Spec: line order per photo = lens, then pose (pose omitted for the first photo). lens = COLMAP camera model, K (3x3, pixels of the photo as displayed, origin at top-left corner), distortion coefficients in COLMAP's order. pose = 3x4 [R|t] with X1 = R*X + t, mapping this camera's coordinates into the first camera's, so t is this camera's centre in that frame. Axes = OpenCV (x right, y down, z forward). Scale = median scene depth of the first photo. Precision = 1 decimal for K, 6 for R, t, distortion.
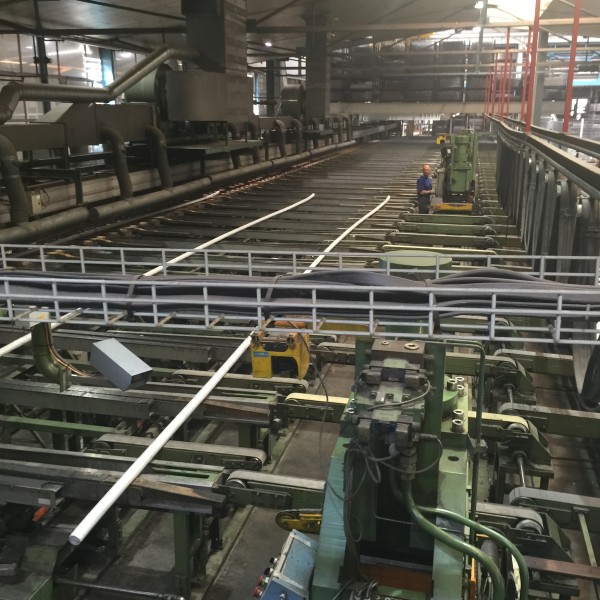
lens RADIAL K [[689.2, 0, 299.5], [0, 689.2, 290.1], [0, 0, 1]] dist [0.074372, 0.000000]
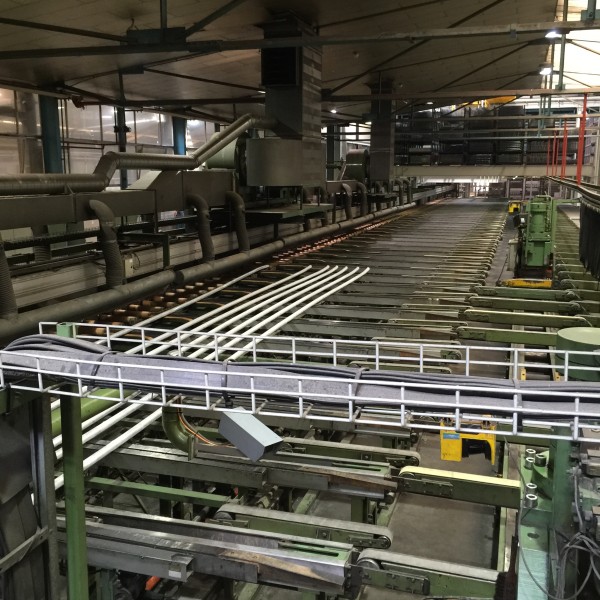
lens RADIAL K [[689.2, 0, 300.5], [0, 689.2, 296.0], [0, 0, 1]] dist [0.074372, 0.000000]
pose [[0.997759, 0.010048, -0.066145, -0.040780], [-0.015104, 0.996963, -0.076399, -0.005119], [0.065177, 0.077226, 0.994881, 0.001165]]
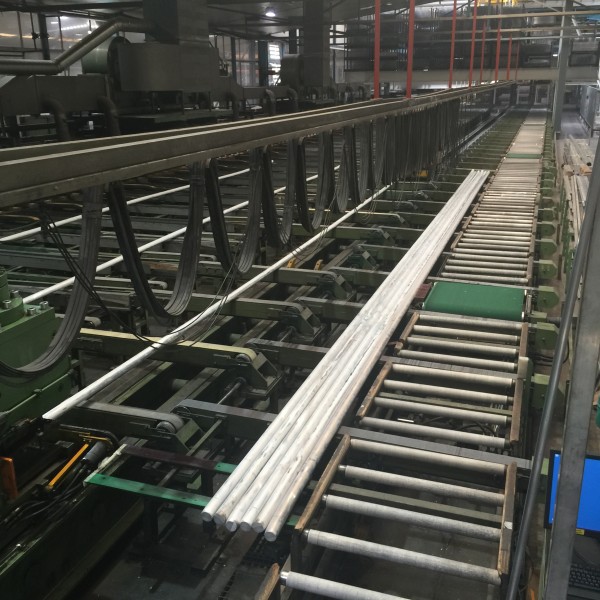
lens RADIAL K [[689.2, 0, 296.2], [0, 689.2, 298.4], [0, 0, 1]] dist [0.074372, 0.000000]
pose [[0.993485, 0.016829, -0.112711, 0.203962], [-0.011250, 0.998688, 0.049954, 0.016318], [0.113404, -0.048360, 0.992371, -0.044046]]
